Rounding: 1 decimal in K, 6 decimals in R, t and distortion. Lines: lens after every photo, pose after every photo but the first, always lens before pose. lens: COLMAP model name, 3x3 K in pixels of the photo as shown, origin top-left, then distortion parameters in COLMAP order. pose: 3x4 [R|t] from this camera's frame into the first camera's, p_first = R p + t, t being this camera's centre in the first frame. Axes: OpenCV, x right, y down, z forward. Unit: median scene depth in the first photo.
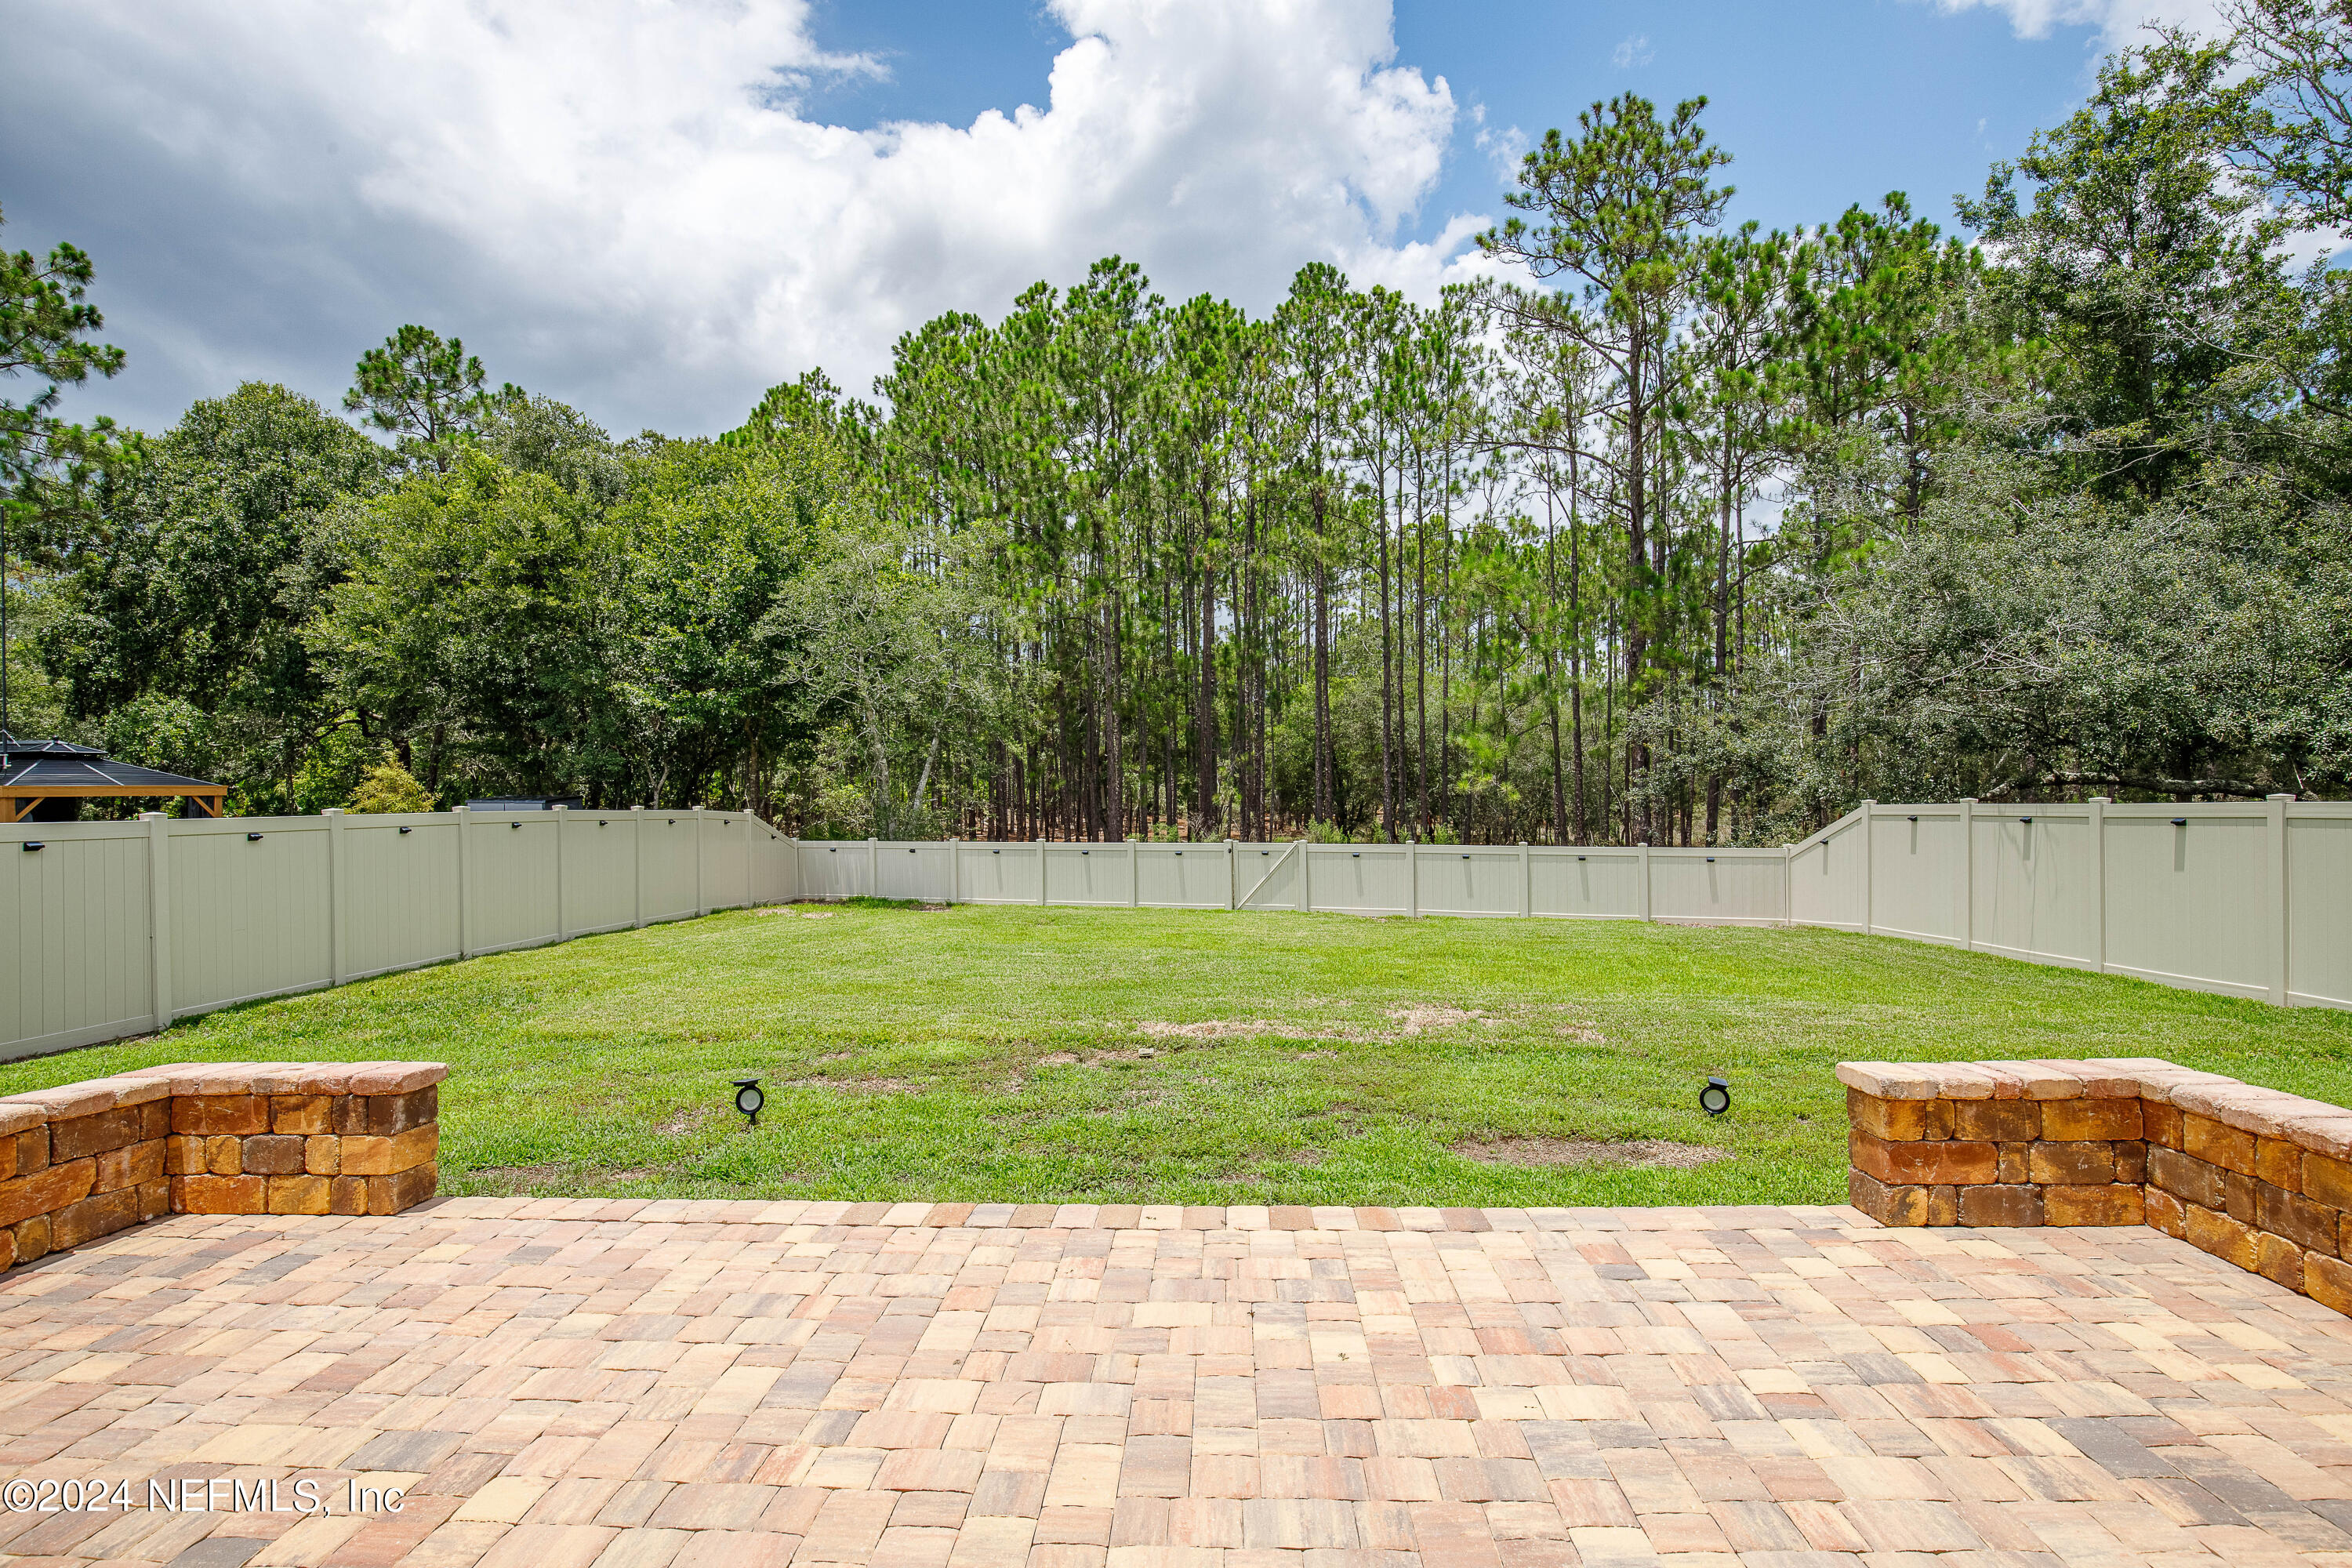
lens RADIAL K [[1086.0, 0, 1133.7], [0, 1086.0, 787.5], [0, 0, 1]] dist [-0.033285, 0.006500]
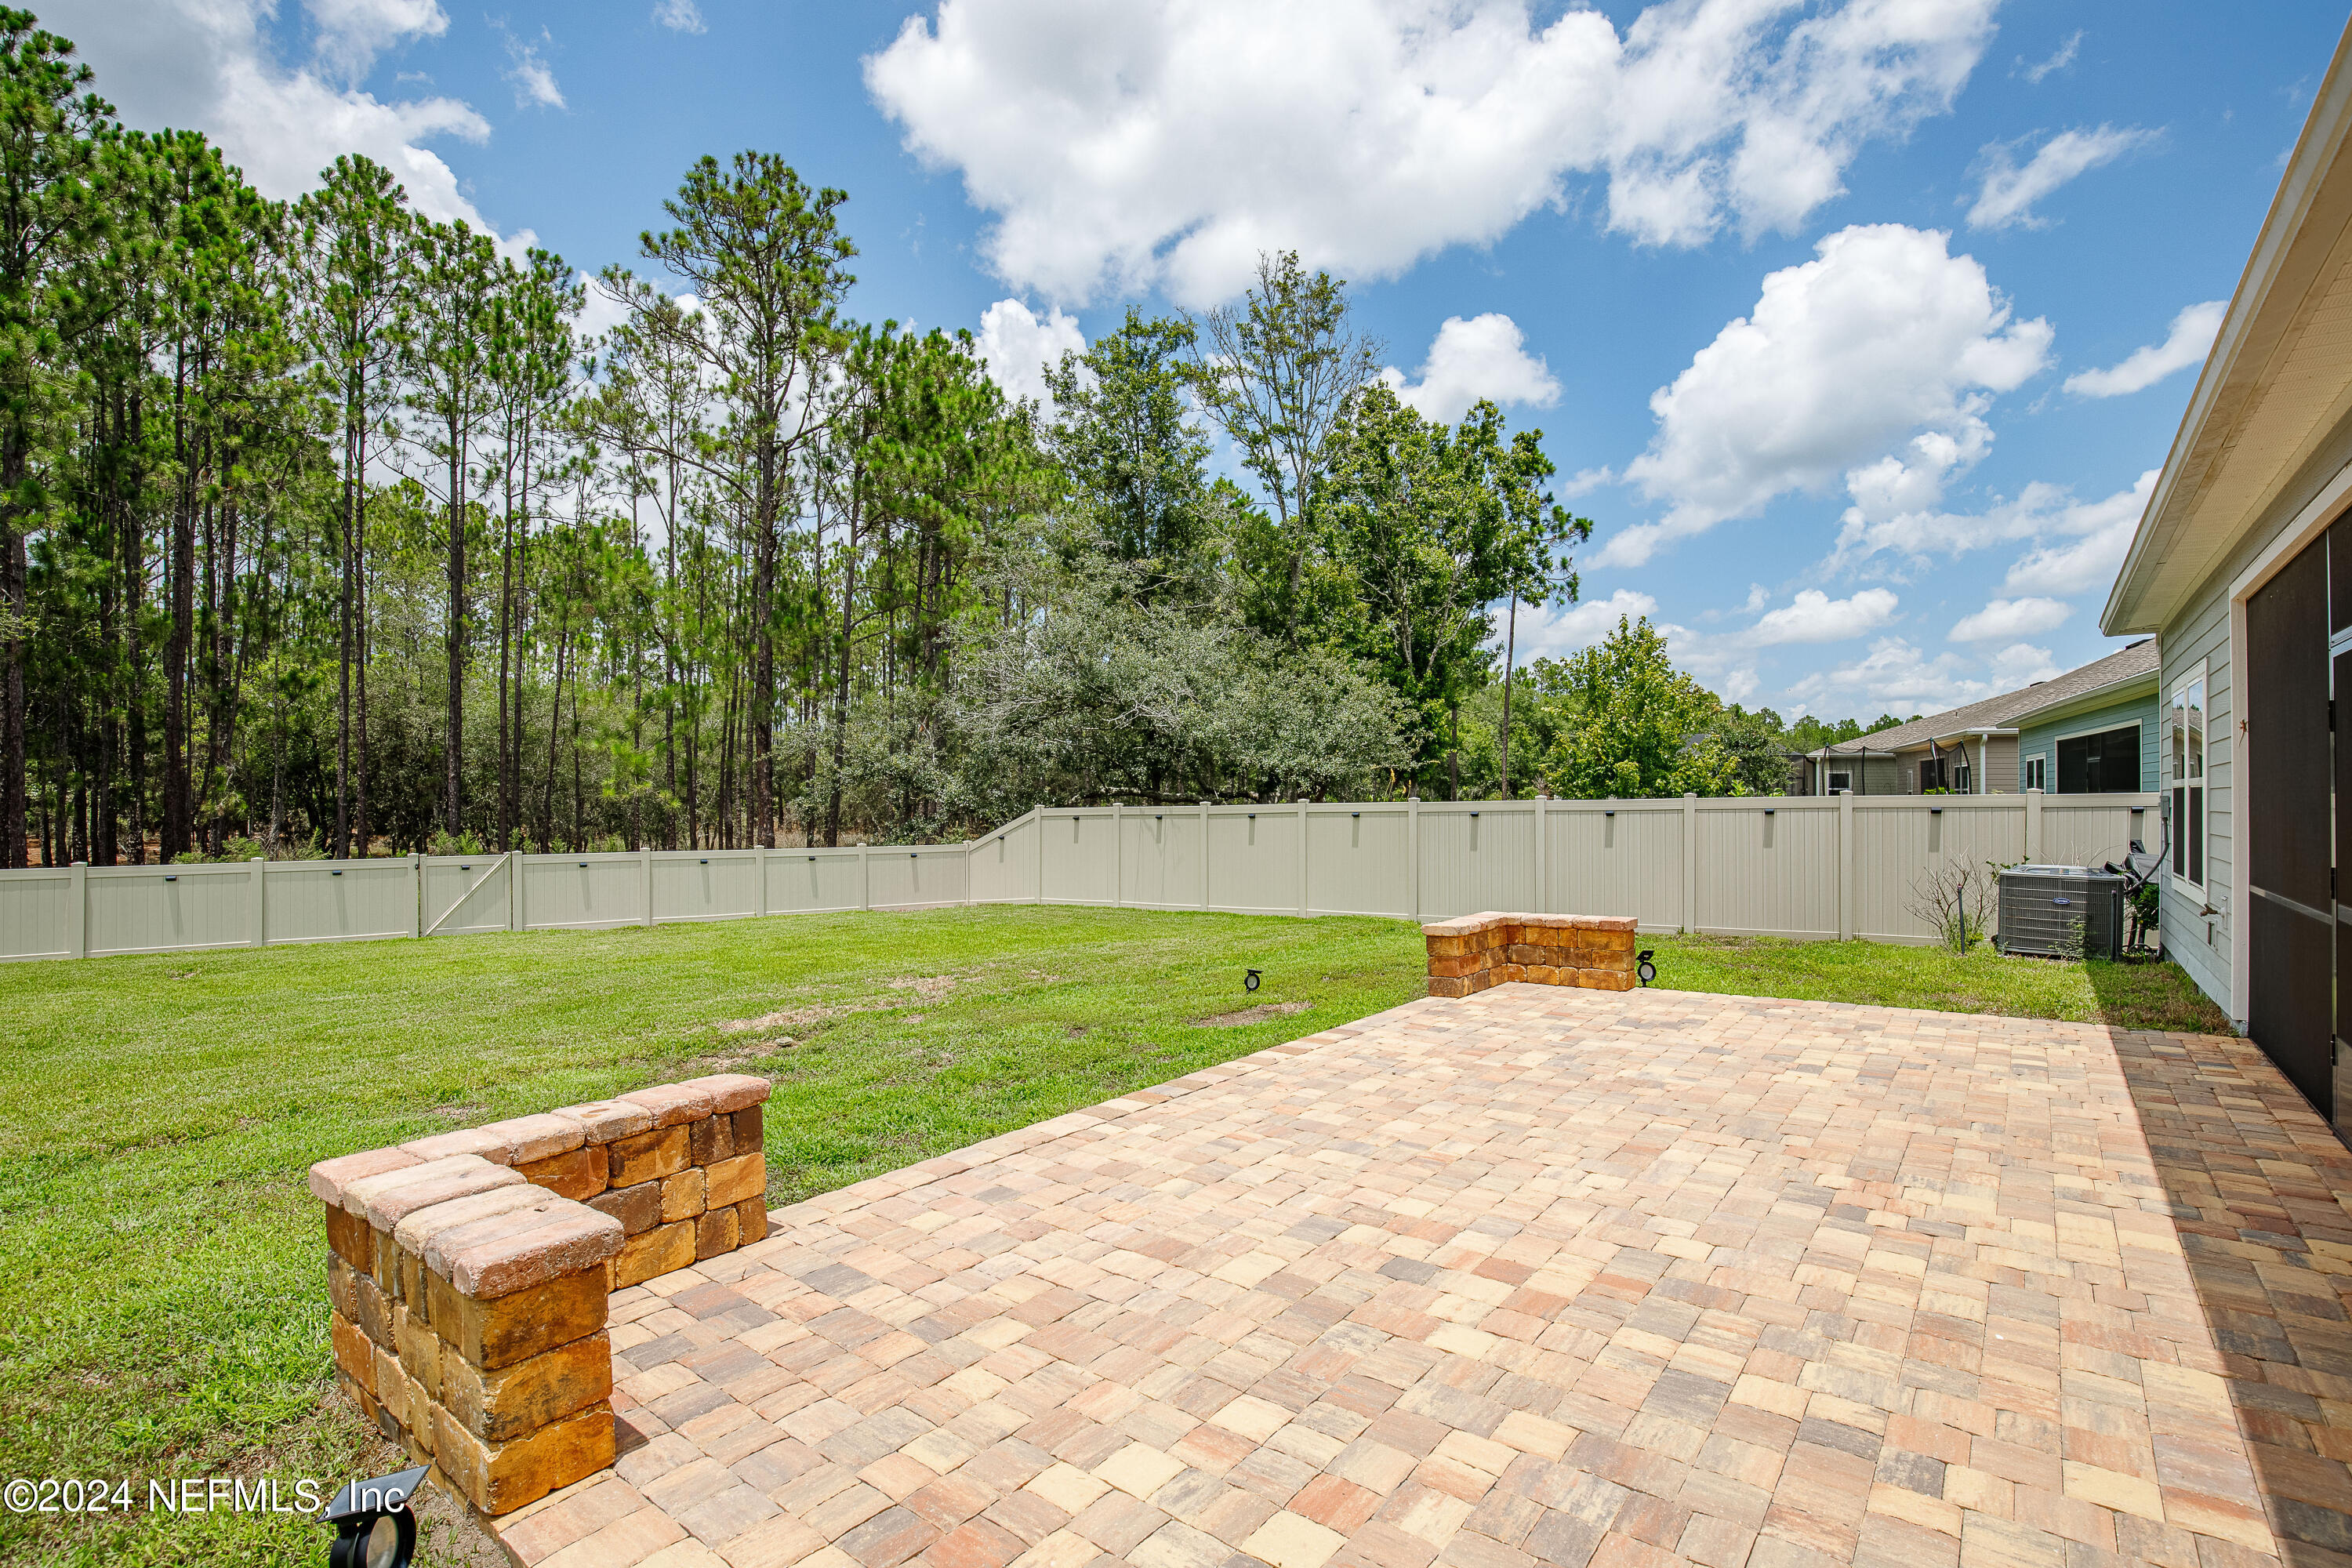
lens RADIAL K [[1086.0, 0, 1186.3], [0, 1086.0, 798.7], [0, 0, 1]] dist [-0.033285, 0.006500]
pose [[0.587154, 0.006071, 0.809453, -0.115743], [-0.004564, 0.999981, -0.004189, 0.003233], [-0.809463, -0.001234, 0.587170, 0.017164]]
